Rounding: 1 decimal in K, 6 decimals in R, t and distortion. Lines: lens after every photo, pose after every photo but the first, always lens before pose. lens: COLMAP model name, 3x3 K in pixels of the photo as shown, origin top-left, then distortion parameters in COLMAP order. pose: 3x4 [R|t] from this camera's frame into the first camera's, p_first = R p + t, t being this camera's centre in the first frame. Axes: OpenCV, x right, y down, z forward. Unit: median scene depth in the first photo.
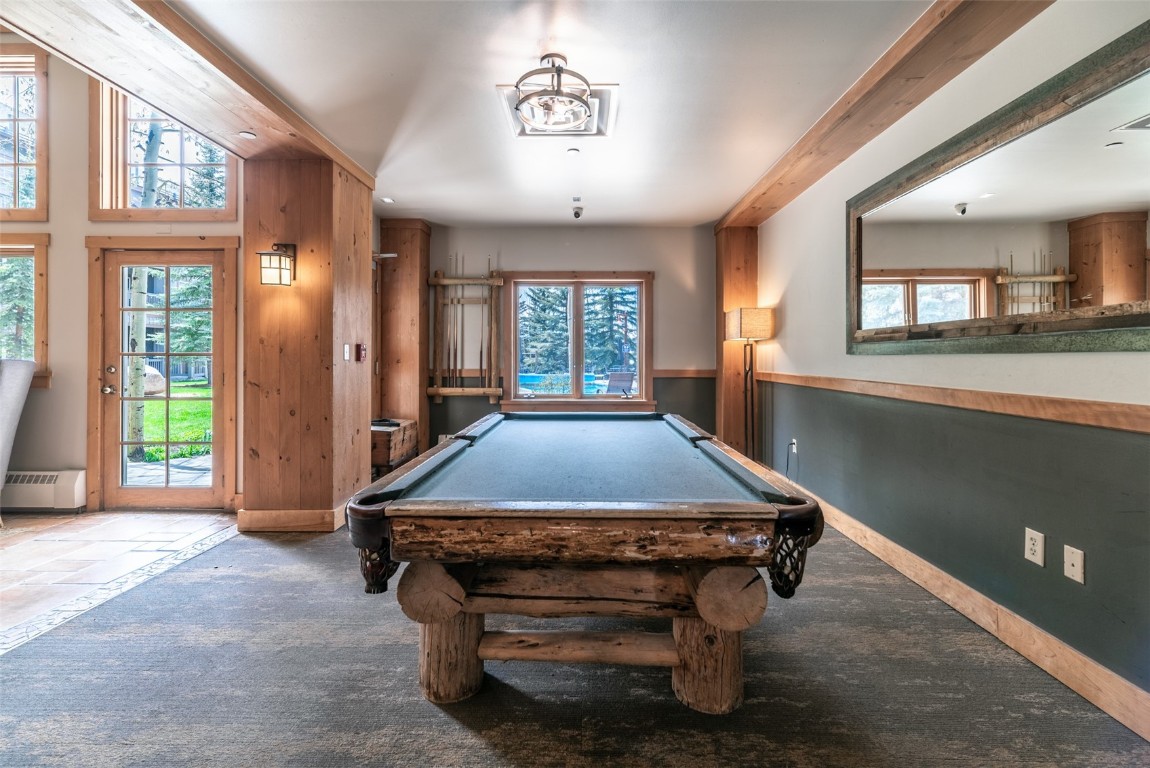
lens RADIAL K [[504.1, 0, 590.2], [0, 504.1, 355.4], [0, 0, 1]] dist [0.009087, -0.000057]
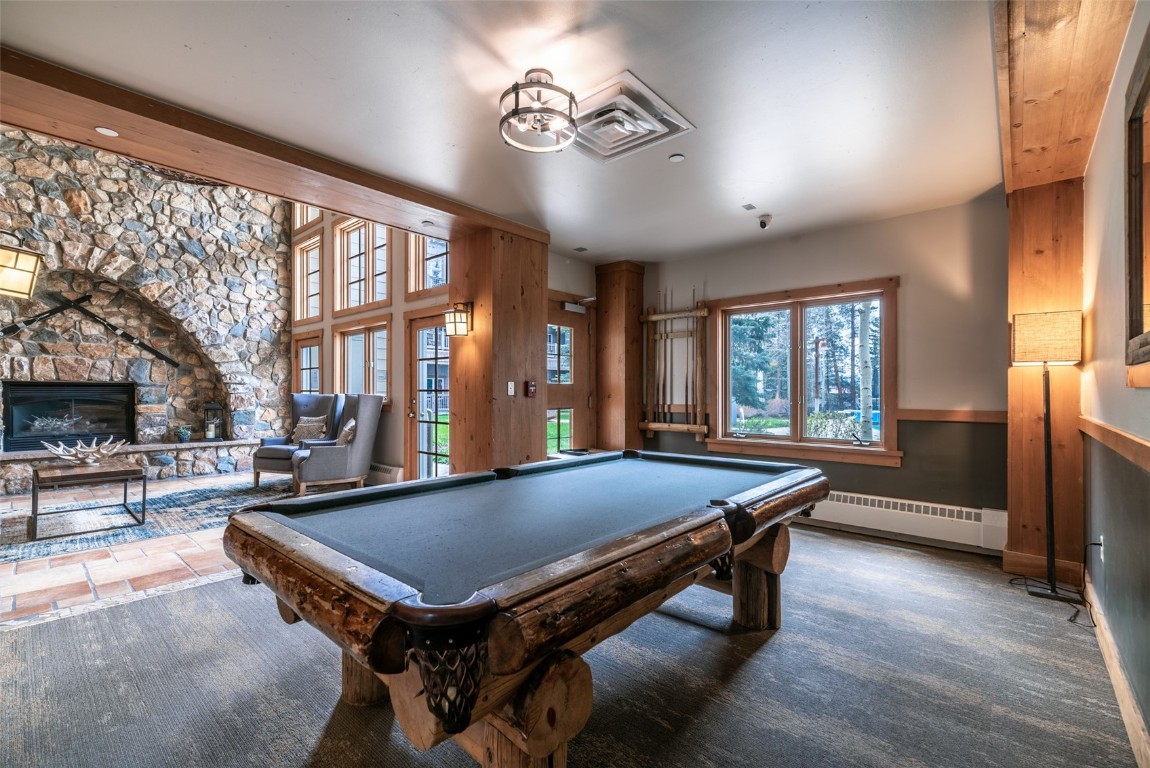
lens RADIAL K [[504.1, 0, 583.8], [0, 504.1, 391.5], [0, 0, 1]] dist [0.009087, -0.000057]
pose [[0.764183, -0.001914, -0.644997, 0.254569], [0.003021, 0.999995, 0.000611, 0.000489], [0.644993, -0.002416, 0.764185, 0.137940]]
